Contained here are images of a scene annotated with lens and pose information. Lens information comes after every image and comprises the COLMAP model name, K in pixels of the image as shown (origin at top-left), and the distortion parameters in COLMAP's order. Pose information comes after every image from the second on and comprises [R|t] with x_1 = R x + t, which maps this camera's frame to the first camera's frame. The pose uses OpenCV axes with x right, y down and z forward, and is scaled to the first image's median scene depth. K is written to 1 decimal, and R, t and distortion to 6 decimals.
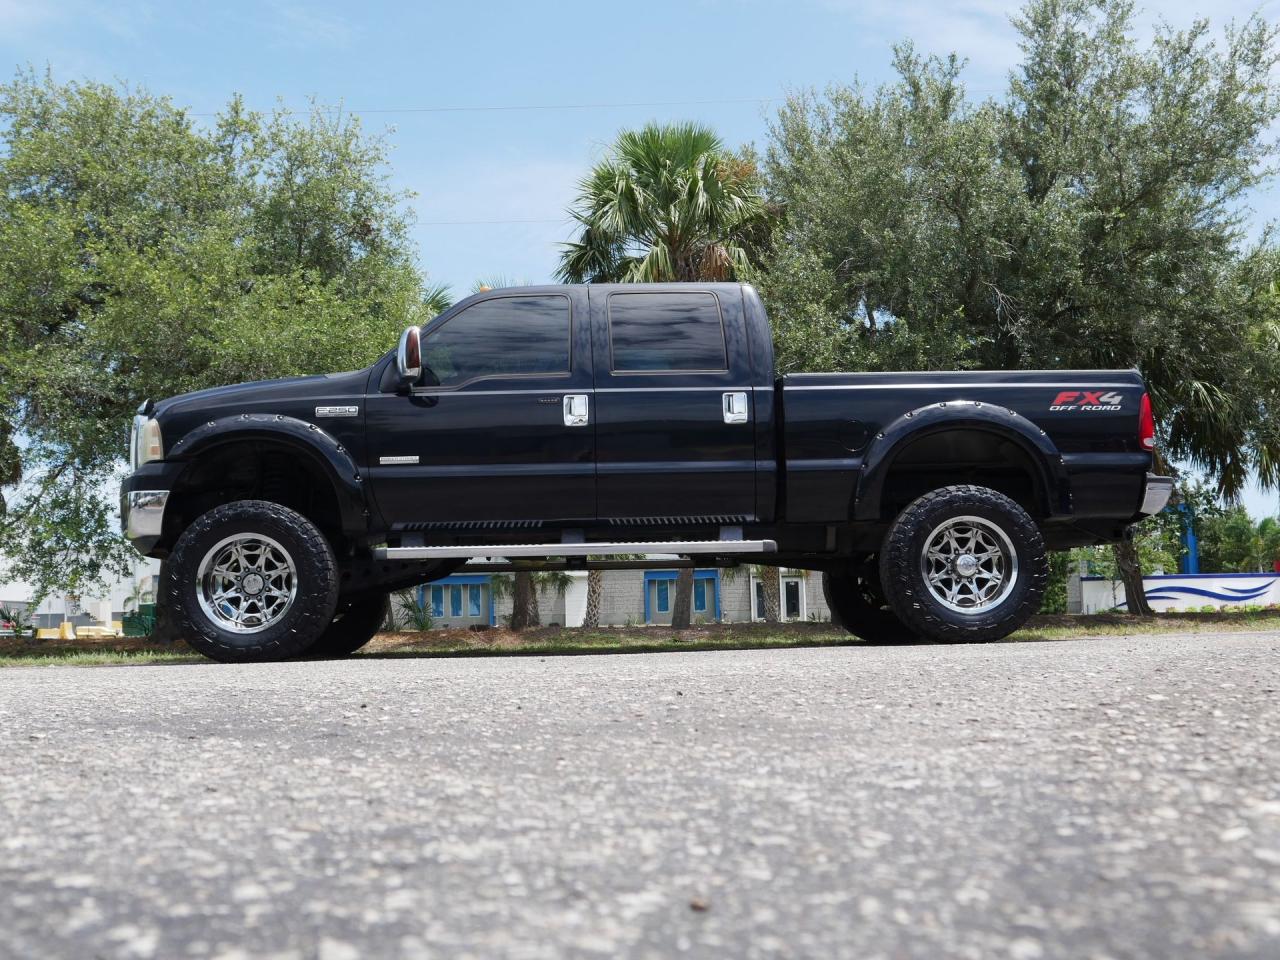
lens RADIAL K [[1332.2, 0, 640.4], [0, 1332.2, 483.2], [0, 0, 1]] dist [-0.003629, -0.019937]
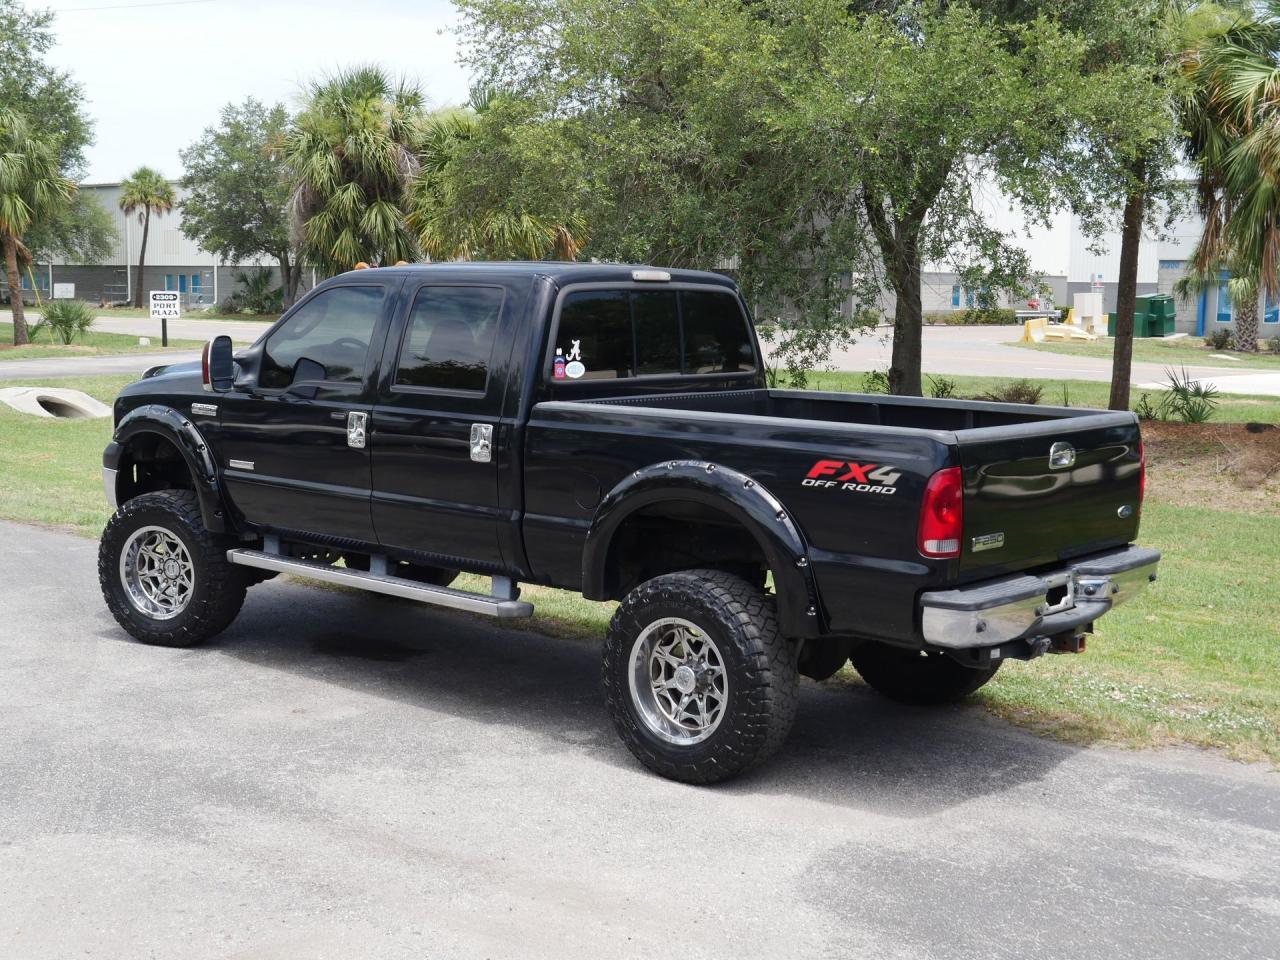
lens RADIAL K [[1703.5, 0, 621.6], [0, 1703.5, 482.1], [0, 0, 1]] dist [-0.012181, 0.021003]
pose [[0.720519, 0.115650, -0.683723, 0.315557], [0.051224, 0.974424, 0.218802, -0.095242], [0.691540, -0.192674, 0.696167, 0.115806]]
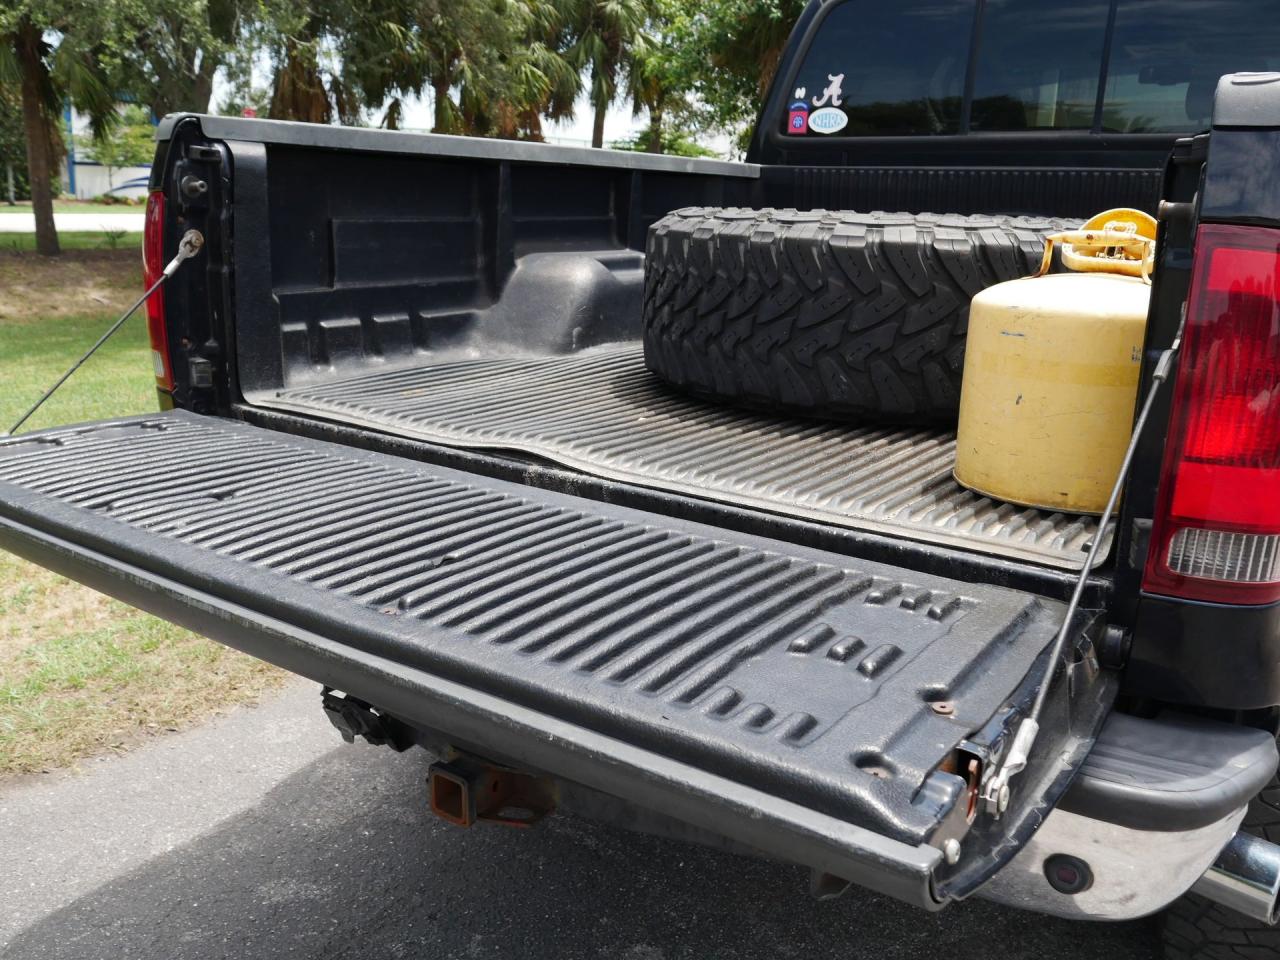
lens RADIAL K [[1070.0, 0, 641.7], [0, 1070.0, 499.9], [0, 0, 1]] dist [-0.012993, 0.000140]
pose [[0.621853, -0.165951, 0.765349, -0.207237], [-0.140943, 0.937616, 0.317822, -0.024739], [-0.770347, -0.305509, 0.559669, 0.316961]]
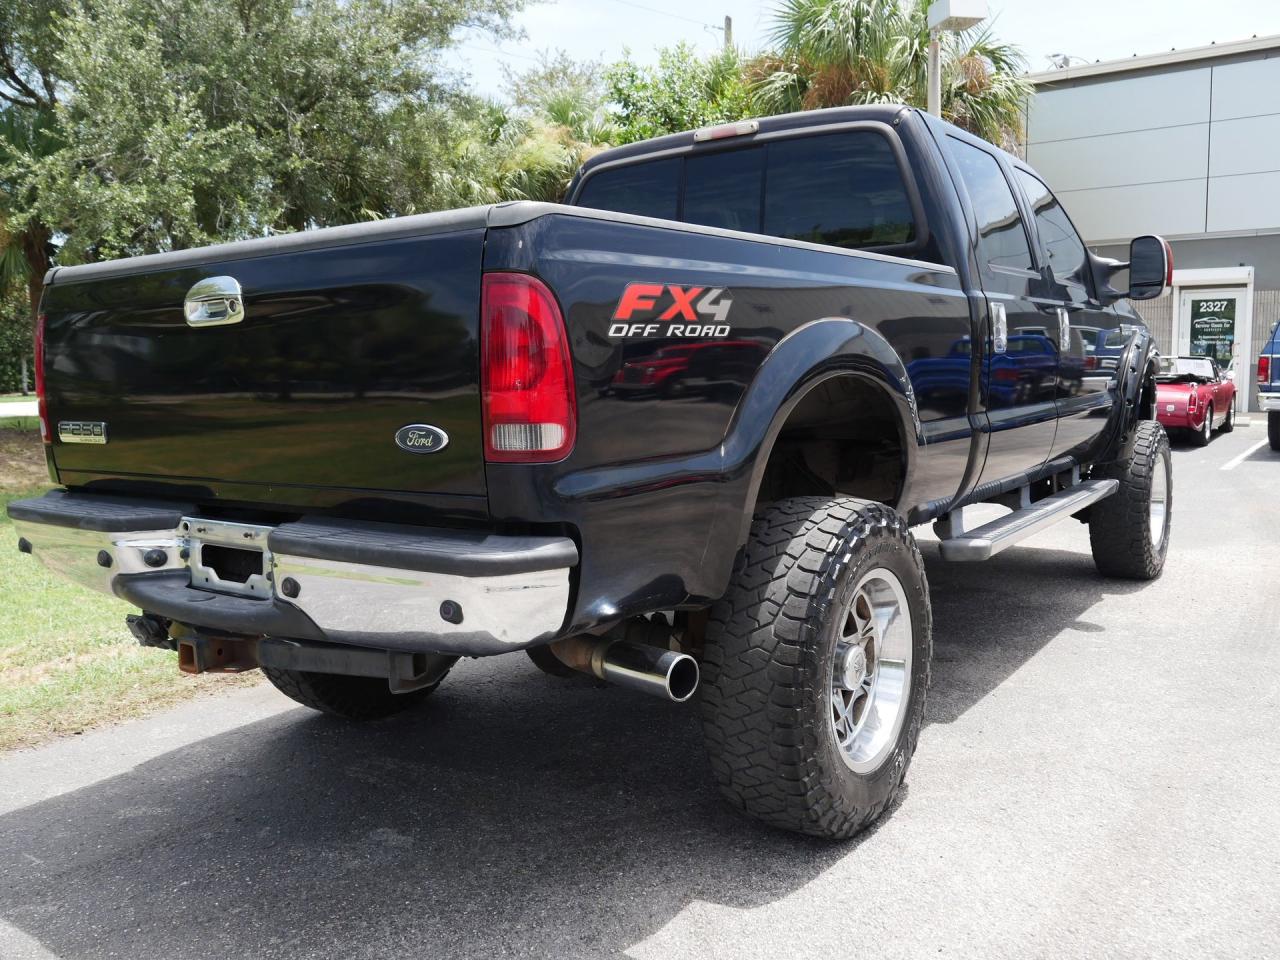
lens RADIAL K [[1088.3, 0, 638.0], [0, 1088.3, 484.0], [0, 0, 1]] dist [-0.014429, -0.000903]
pose [[0.628925, -0.072645, 0.774065, -0.223479], [-0.087665, 0.982649, 0.163448, -0.023531], [-0.772508, -0.170655, 0.611644, 0.253268]]
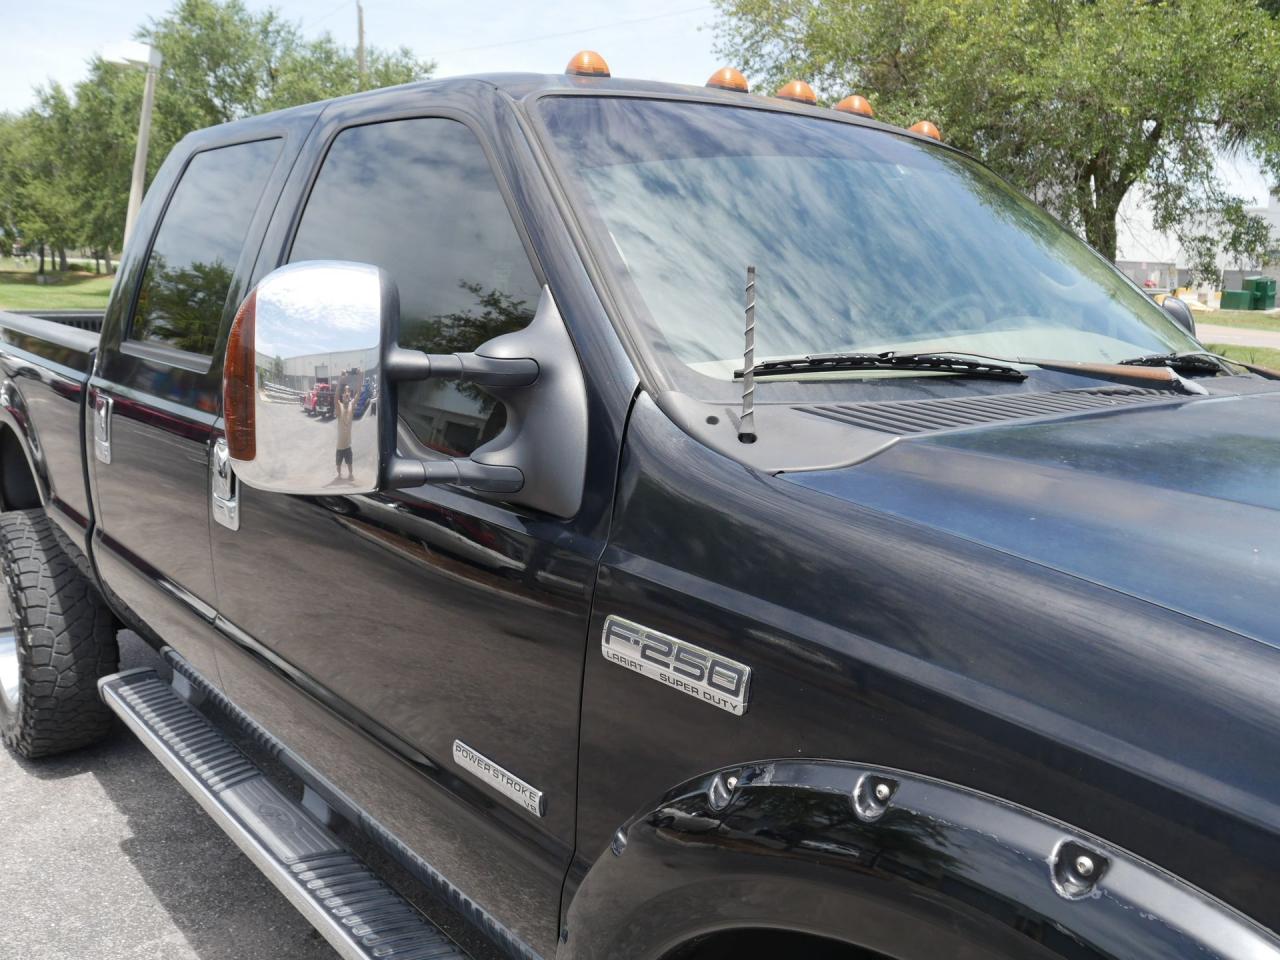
lens RADIAL K [[1103.2, 0, 632.1], [0, 1103.2, 484.3], [0, 0, 1]] dist [-0.016399, -0.014520]
pose [[0.587415, 0.198717, -0.784509, 0.116339], [0.057528, 0.956679, 0.285403, -0.054478], [0.807238, -0.212782, 0.550536, 0.301036]]
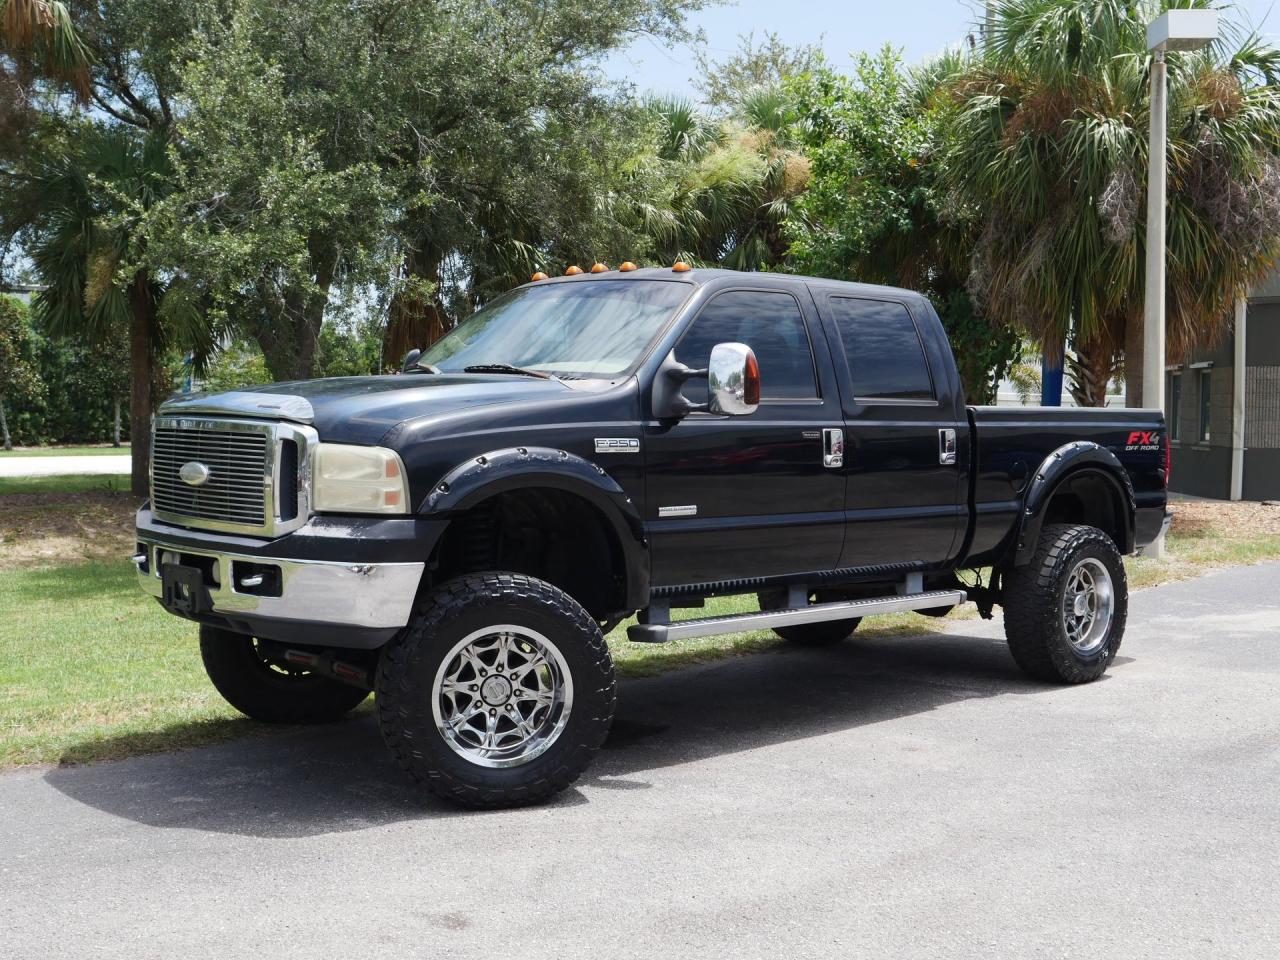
lens RADIAL K [[1508.6, 0, 638.9], [0, 1508.6, 488.1], [0, 0, 1]] dist [0.002932, -0.013454]
pose [[0.757425, -0.001650, 0.652920, -0.274023], [-0.099438, 0.988040, 0.117851, -0.046701], [-0.645305, -0.154189, 0.748203, 0.134479]]
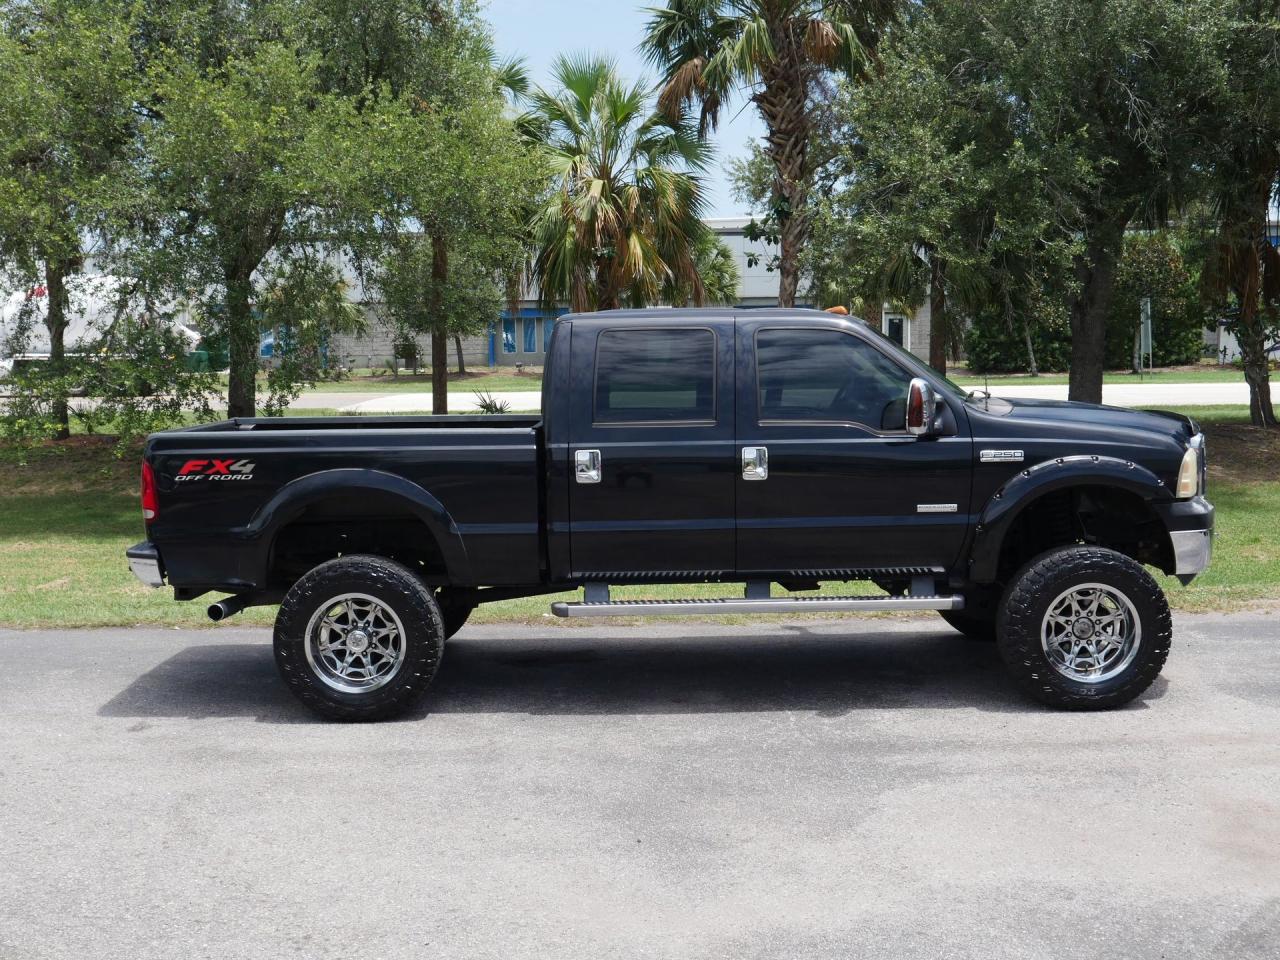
lens RADIAL K [[1475.4, 0, 642.9], [0, 1475.4, 478.7], [0, 0, 1]] dist [-0.013351, 0.019806]
pose [[0.998223, 0.017383, -0.056997, 0.000061], [-0.004814, 0.976905, 0.213620, -0.104232], [0.059394, -0.212966, 0.975253, -0.051111]]
